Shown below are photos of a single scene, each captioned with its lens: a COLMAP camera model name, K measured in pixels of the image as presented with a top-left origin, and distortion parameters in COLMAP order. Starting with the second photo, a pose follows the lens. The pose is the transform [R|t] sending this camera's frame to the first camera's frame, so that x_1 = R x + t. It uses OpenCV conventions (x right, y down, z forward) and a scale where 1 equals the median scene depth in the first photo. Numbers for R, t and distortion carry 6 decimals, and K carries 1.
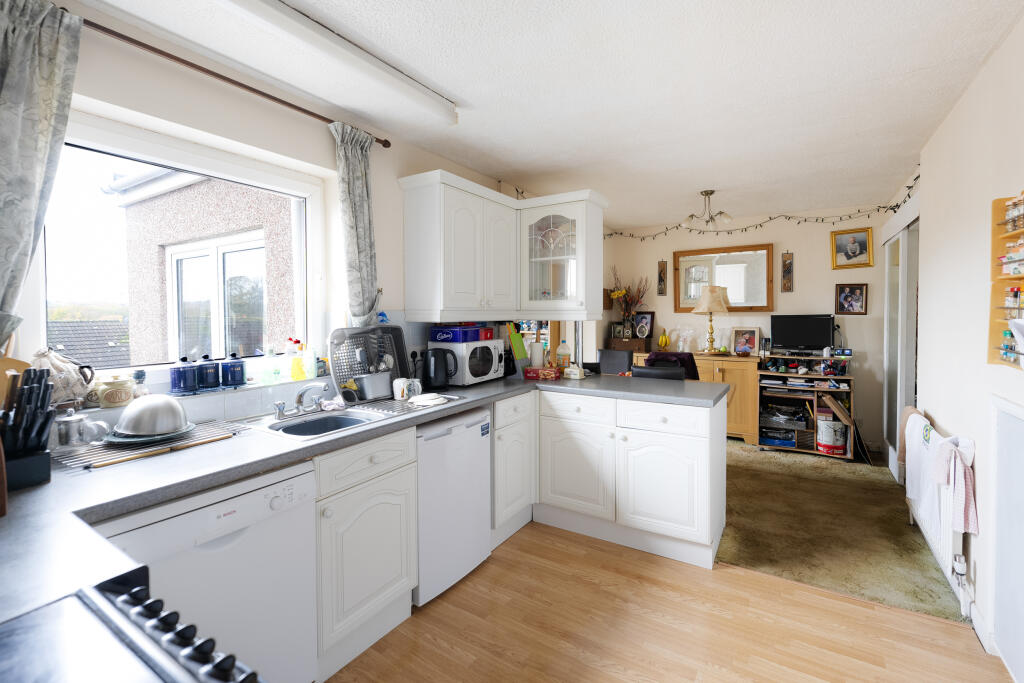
lens RADIAL K [[447.2, 0, 527.7], [0, 447.2, 321.2], [0, 0, 1]] dist [0.007661, -0.002010]
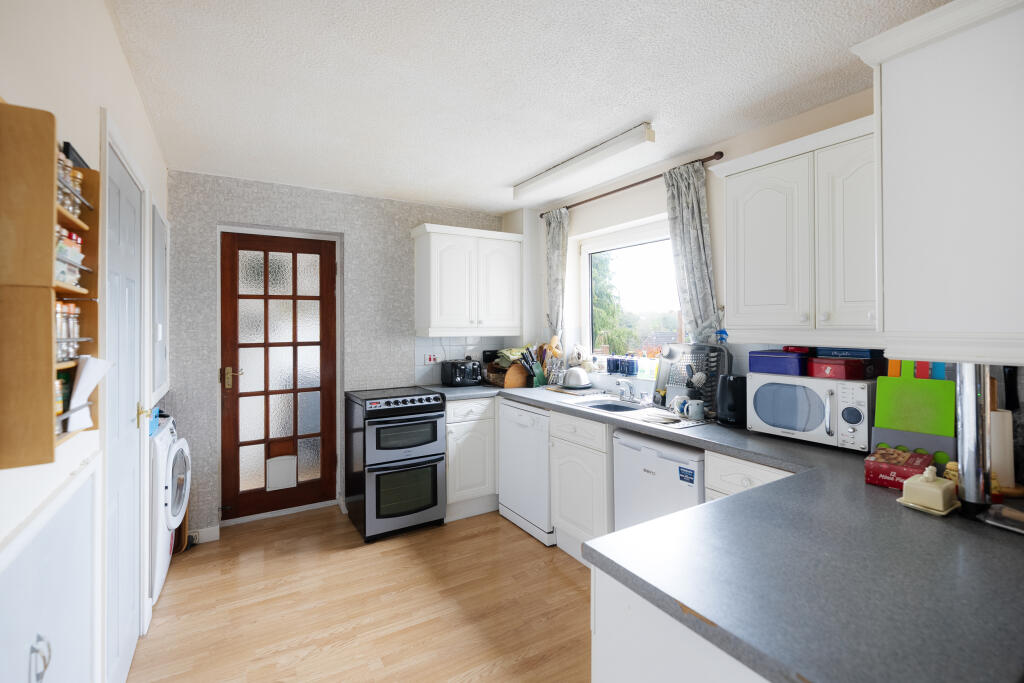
lens RADIAL K [[447.2, 0, 484.7], [0, 447.2, 321.1], [0, 0, 1]] dist [0.007661, -0.002010]
pose [[-0.477699, -0.001960, -0.878522, 0.765207], [-0.013969, 0.999888, 0.005365, -0.037108], [0.878413, 0.014835, -0.477672, 1.012564]]
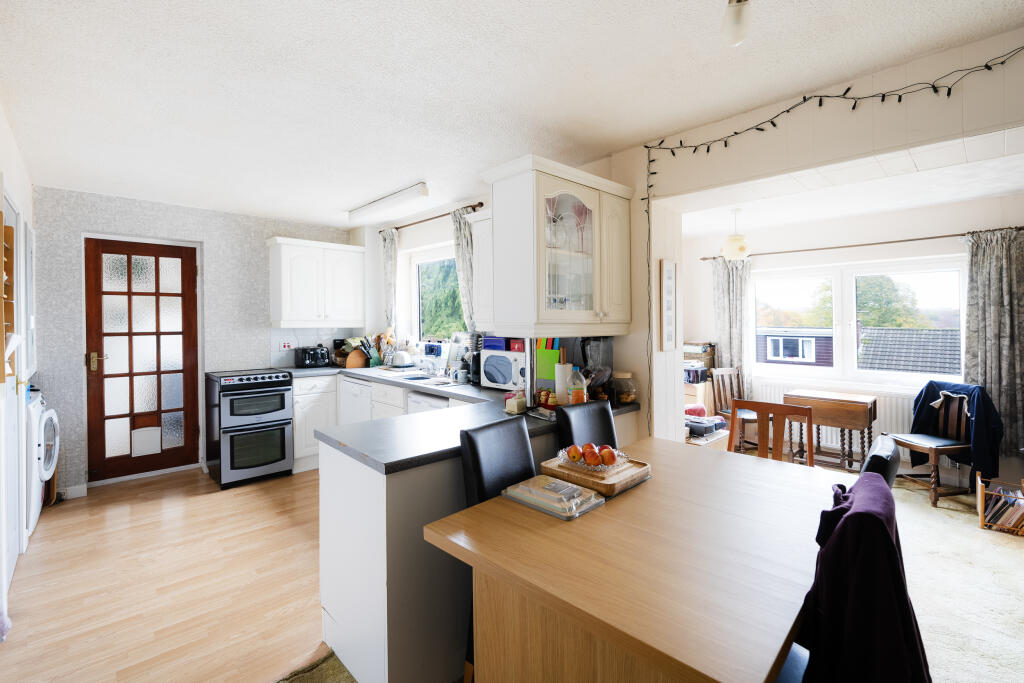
lens RADIAL K [[447.2, 0, 489.2], [0, 447.2, 325.9], [0, 0, 1]] dist [0.007661, -0.002010]
pose [[-0.280507, 0.016475, -0.959710, 1.033152], [-0.022537, 0.999464, 0.023745, -0.044150], [0.959587, 0.028289, -0.279986, 1.410039]]
